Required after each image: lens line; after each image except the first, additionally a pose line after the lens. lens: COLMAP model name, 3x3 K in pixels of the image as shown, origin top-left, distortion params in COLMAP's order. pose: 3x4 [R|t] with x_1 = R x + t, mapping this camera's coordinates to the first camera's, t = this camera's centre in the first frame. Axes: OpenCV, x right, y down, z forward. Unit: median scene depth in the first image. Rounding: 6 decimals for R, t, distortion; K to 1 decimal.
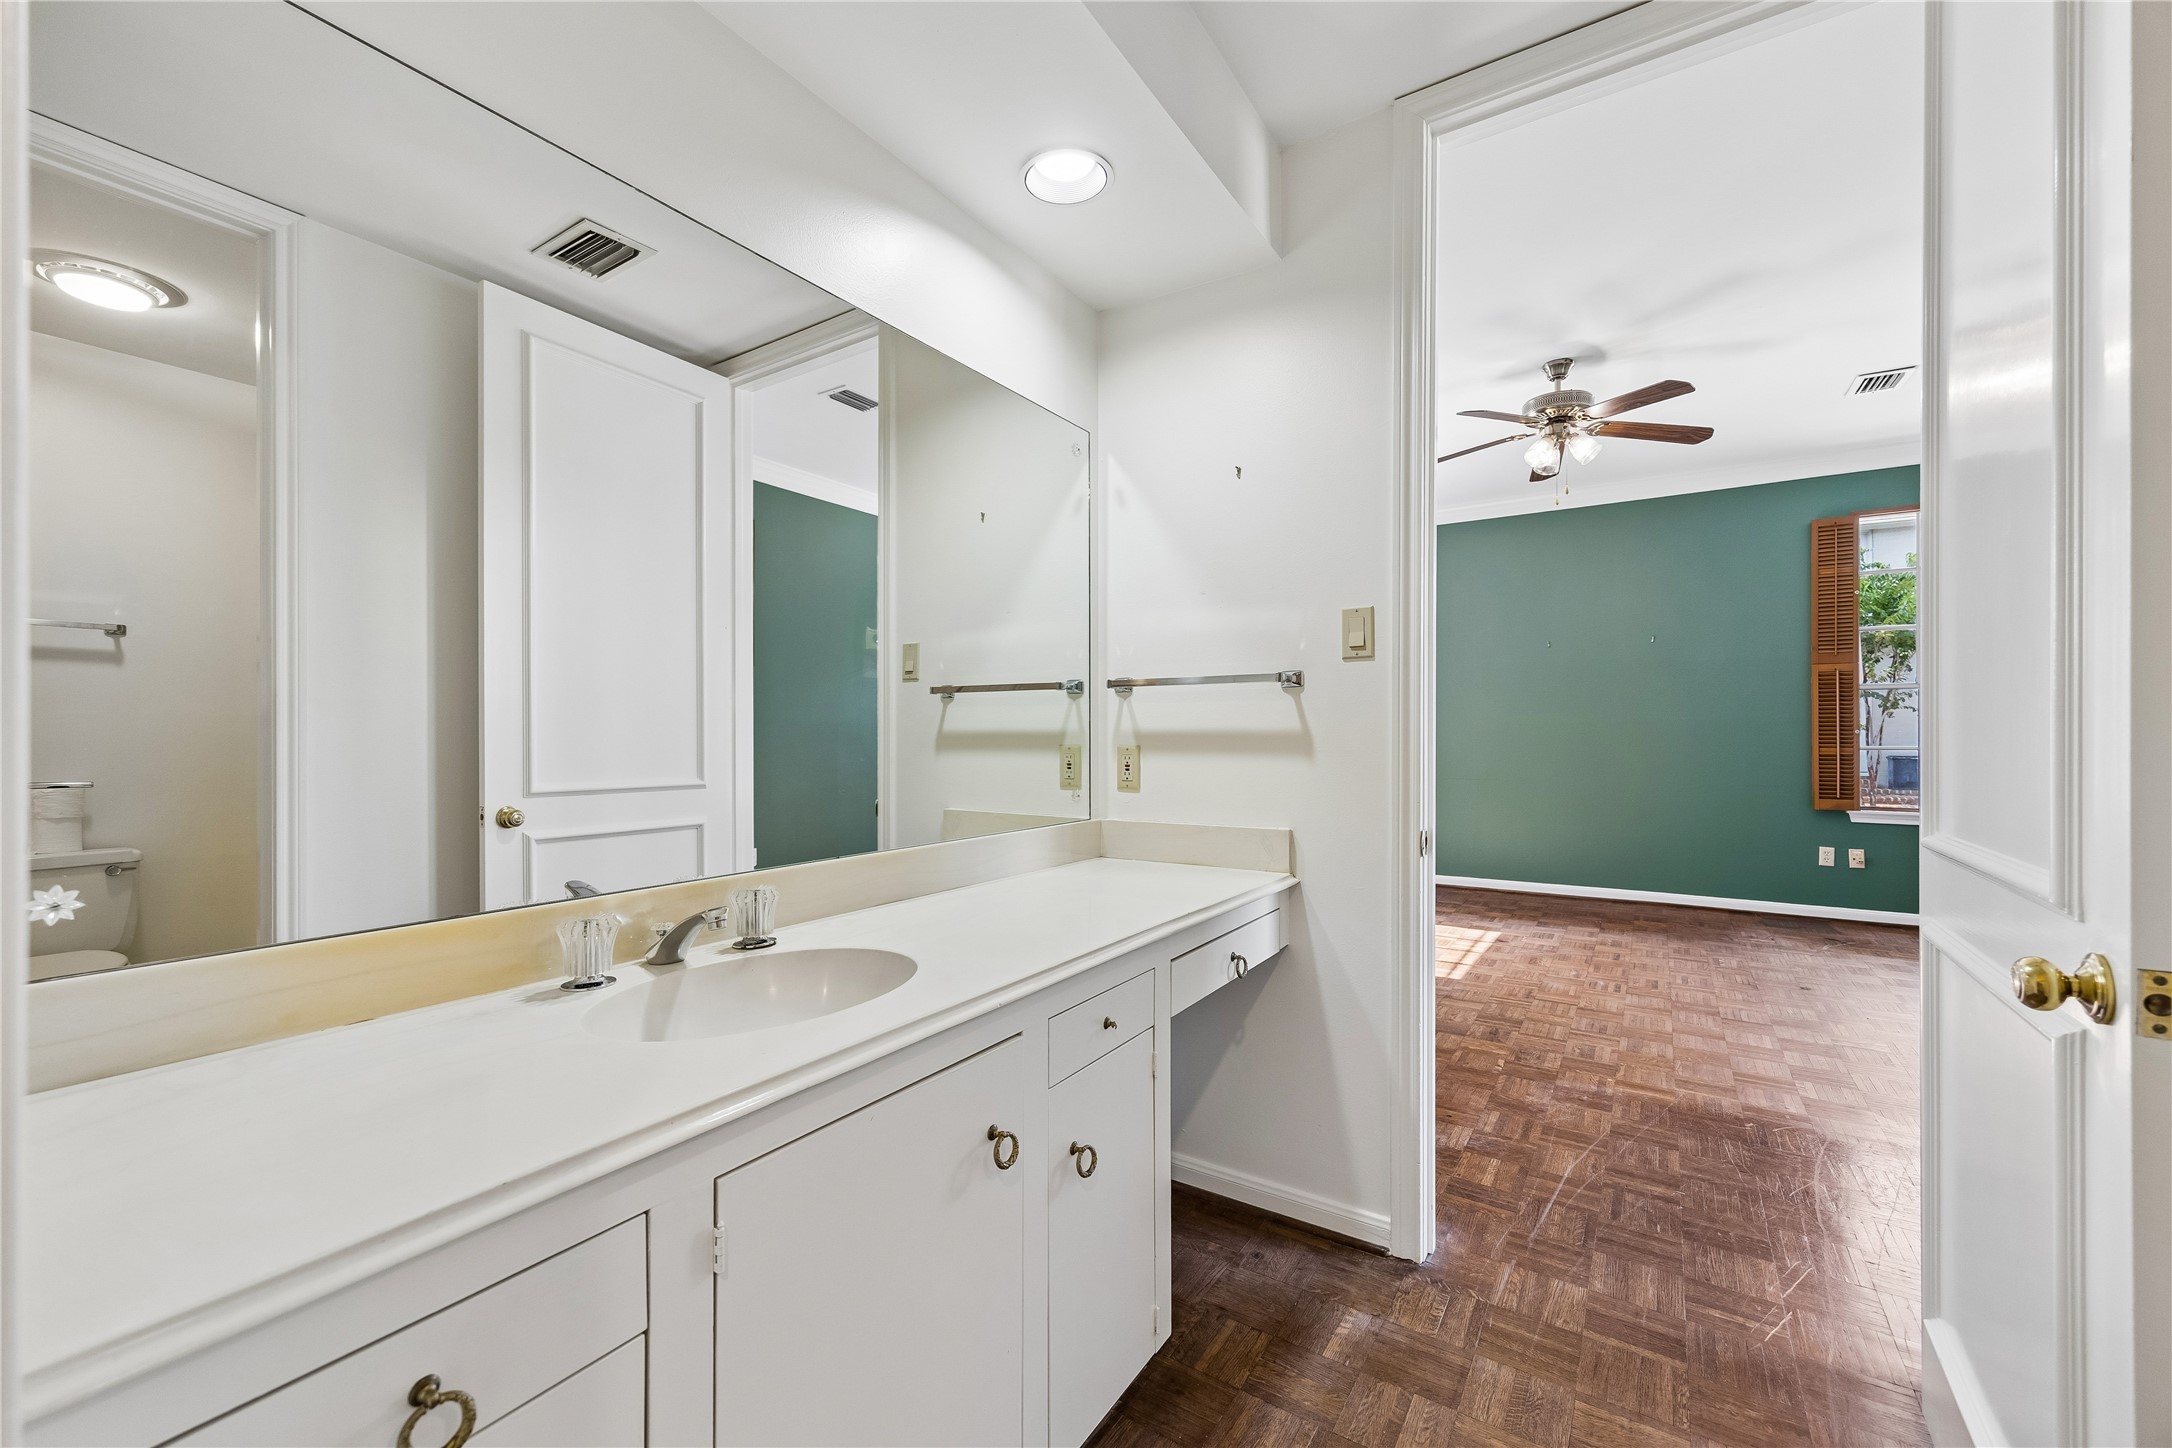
lens RADIAL K [[845.4, 0, 1085.7], [0, 845.4, 734.8], [0, 0, 1]] dist [0.003612, -0.000360]
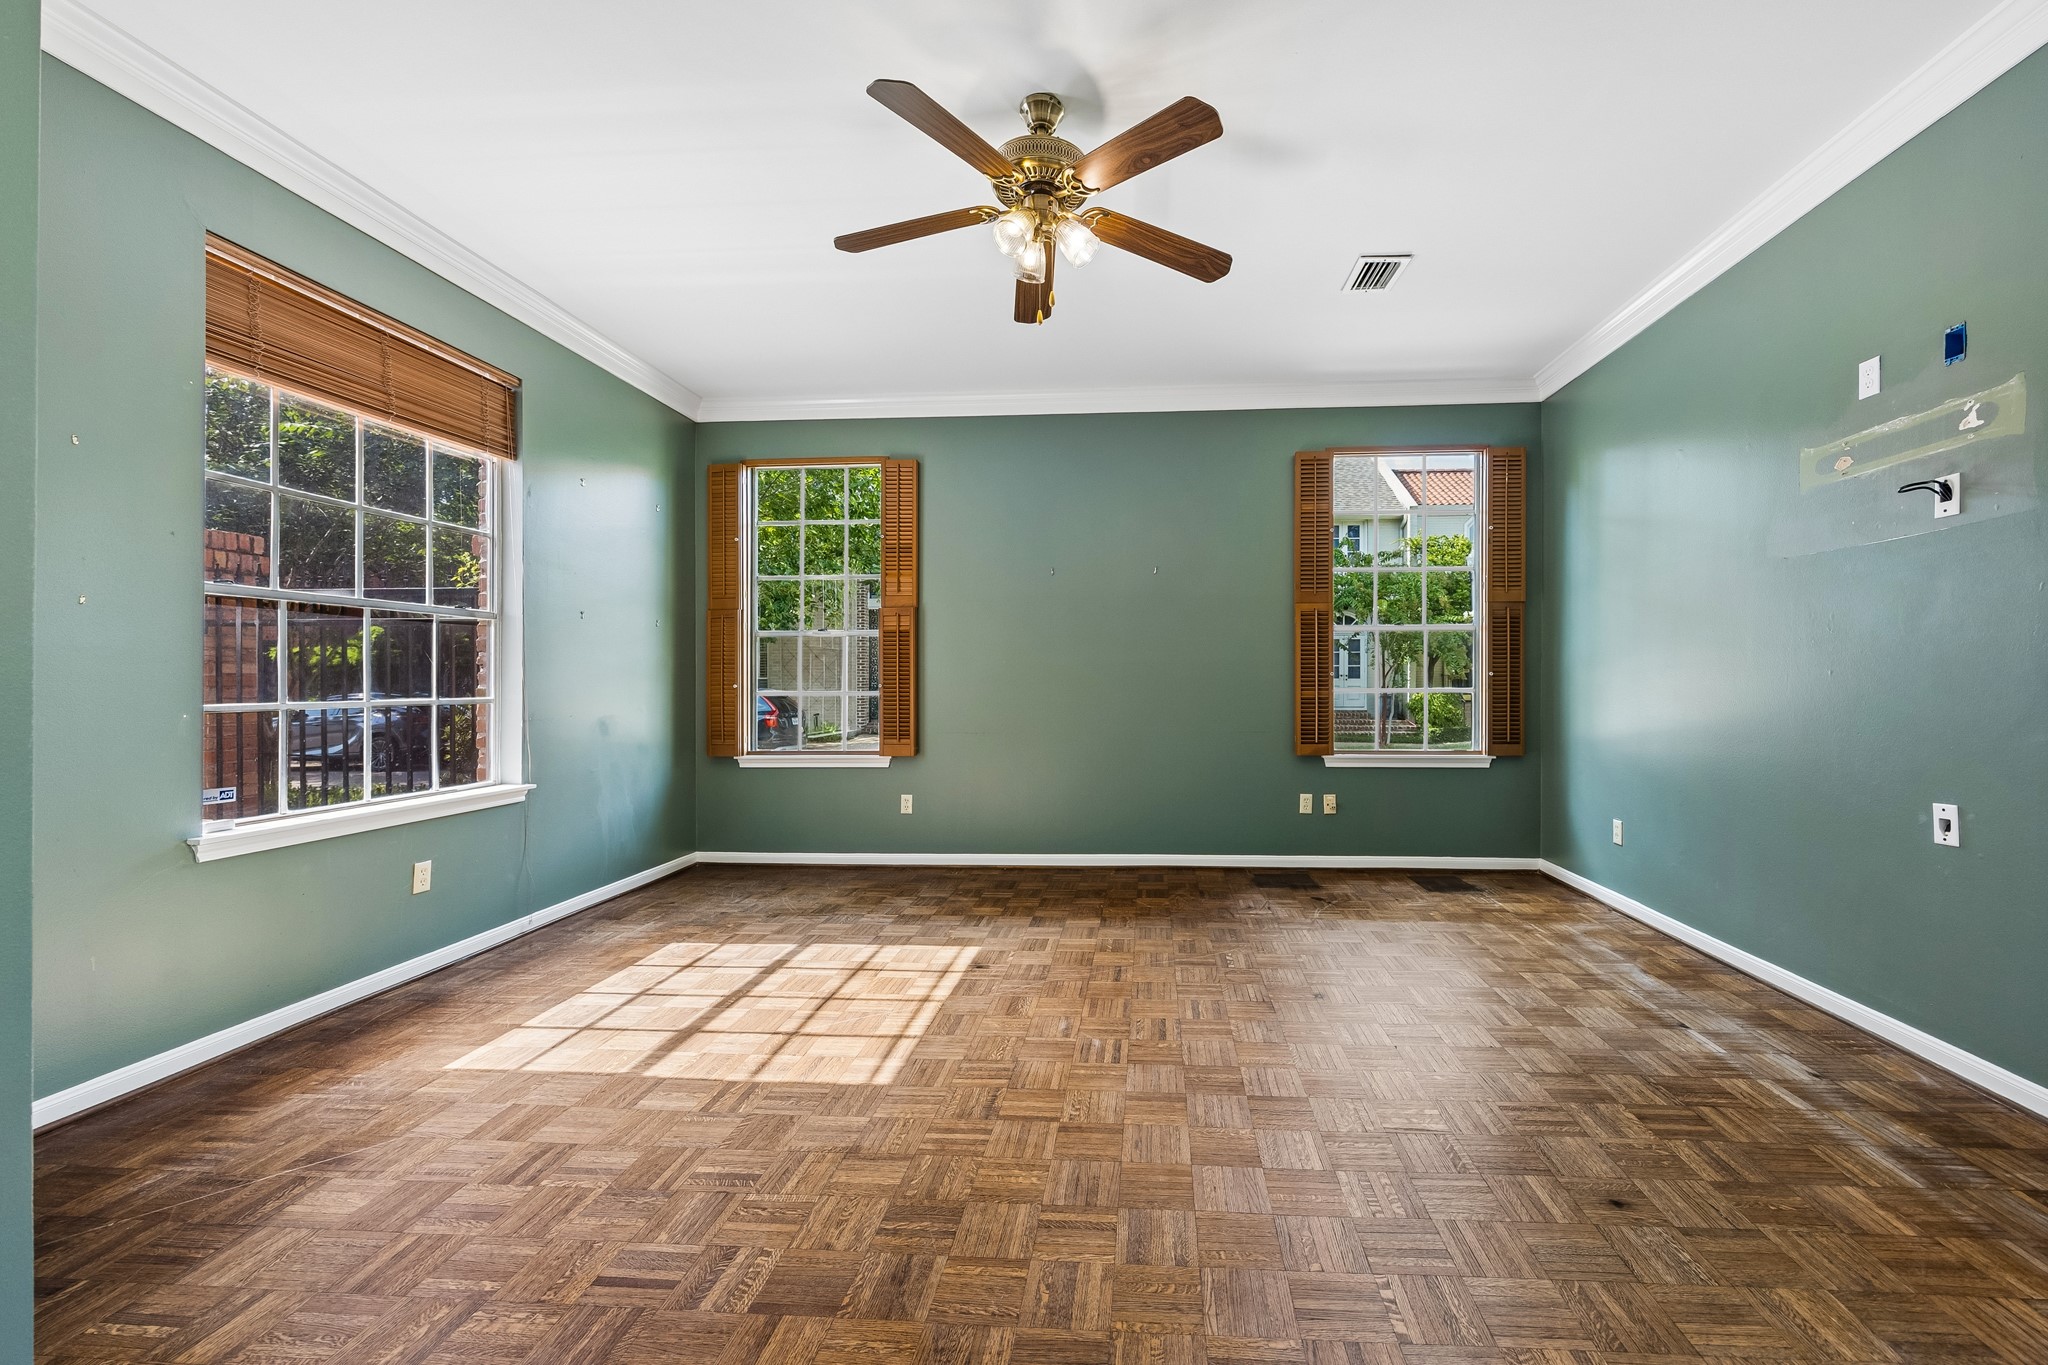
lens RADIAL K [[797.1, 0, 1025.0], [0, 797.1, 677.5], [0, 0, 1]] dist [0.003612, -0.000360]
pose [[0.906132, 0.001856, 0.422990, 0.282635], [-0.002646, 0.999996, 0.001282, -0.000029], [-0.422986, -0.002281, 0.906133, 0.440588]]
